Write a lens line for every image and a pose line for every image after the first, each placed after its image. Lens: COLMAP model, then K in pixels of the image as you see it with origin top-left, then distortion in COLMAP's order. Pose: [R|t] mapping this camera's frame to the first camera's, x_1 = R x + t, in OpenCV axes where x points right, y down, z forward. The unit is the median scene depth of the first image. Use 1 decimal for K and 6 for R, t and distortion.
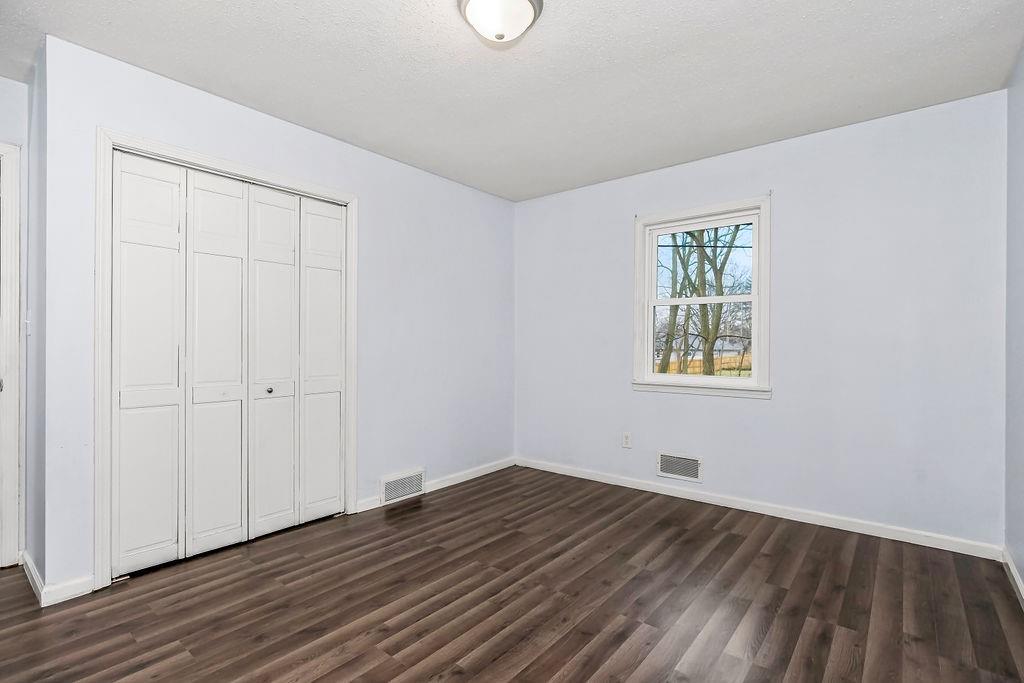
lens RADIAL K [[484.5, 0, 513.6], [0, 484.5, 349.5], [0, 0, 1]] dist [-0.003350, 0.000372]
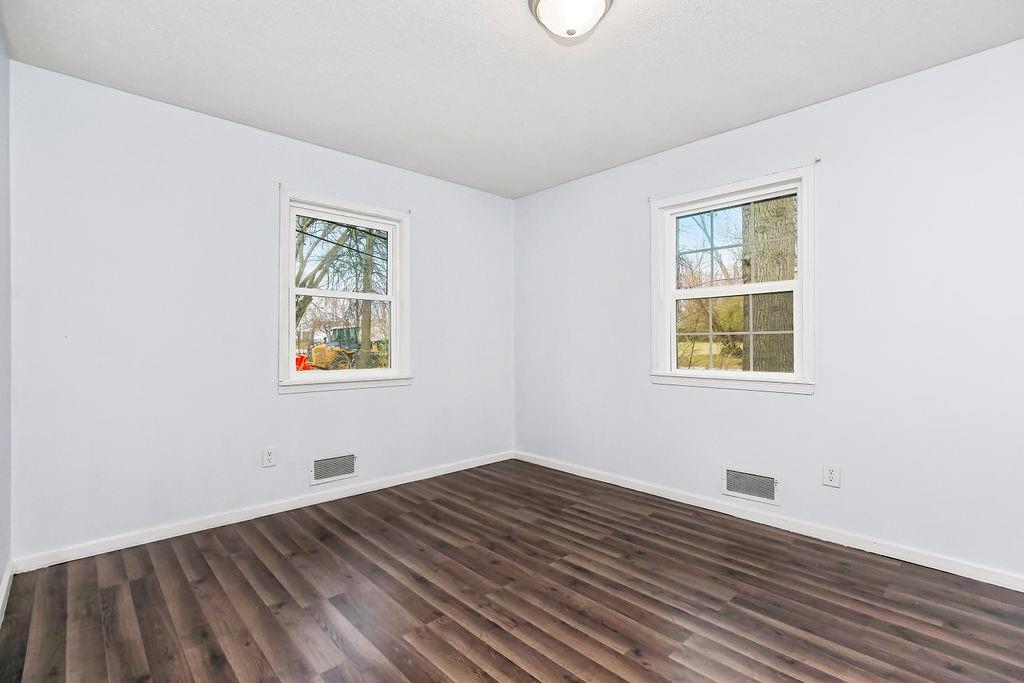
lens RADIAL K [[484.5, 0, 511.5], [0, 484.5, 341.4], [0, 0, 1]] dist [-0.003350, 0.000372]
pose [[0.125857, 0.001261, 0.992048, -0.665471], [0.009799, 0.999949, -0.002514, 0.001109], [-0.992000, 0.010038, 0.125838, 0.640394]]
